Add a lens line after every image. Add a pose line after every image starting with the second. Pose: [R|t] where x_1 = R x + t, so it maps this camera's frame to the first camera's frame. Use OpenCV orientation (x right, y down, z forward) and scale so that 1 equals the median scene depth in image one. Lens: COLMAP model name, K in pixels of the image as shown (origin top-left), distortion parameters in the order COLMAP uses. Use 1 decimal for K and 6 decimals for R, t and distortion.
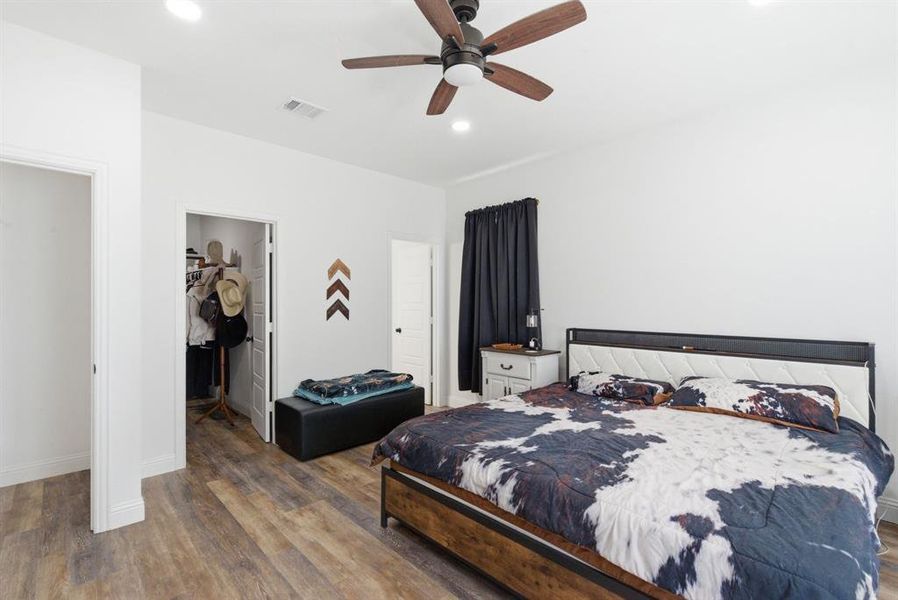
lens RADIAL K [[407.7, 0, 447.9], [0, 407.7, 300.4], [0, 0, 1]] dist [0.001970, -0.000041]
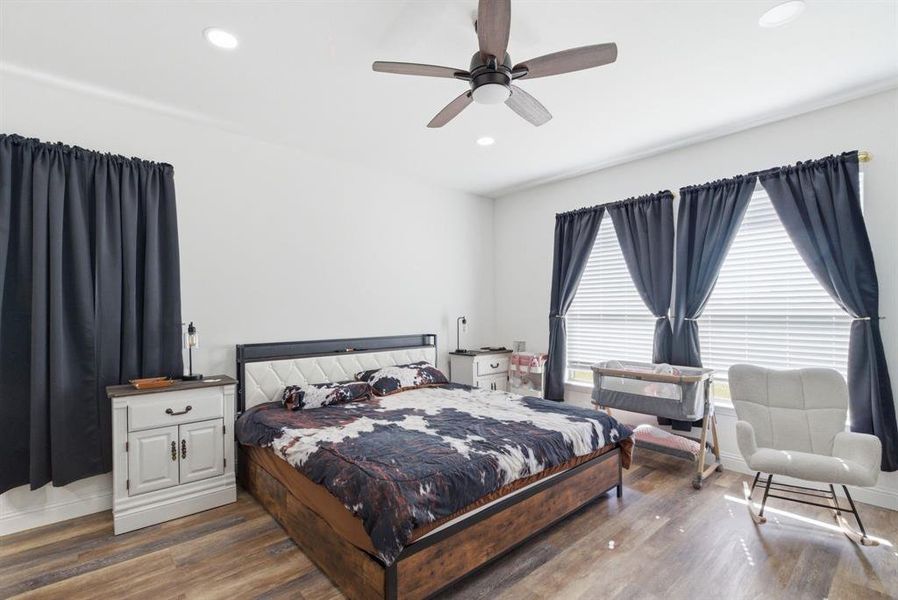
lens RADIAL K [[407.7, 0, 447.4], [0, 407.7, 304.3], [0, 0, 1]] dist [0.001970, -0.000041]
pose [[0.049773, 0.016813, 0.998619, -0.807024], [0.001946, 0.999855, -0.016931, 0.001248], [-0.998759, 0.002786, 0.049733, 0.839054]]
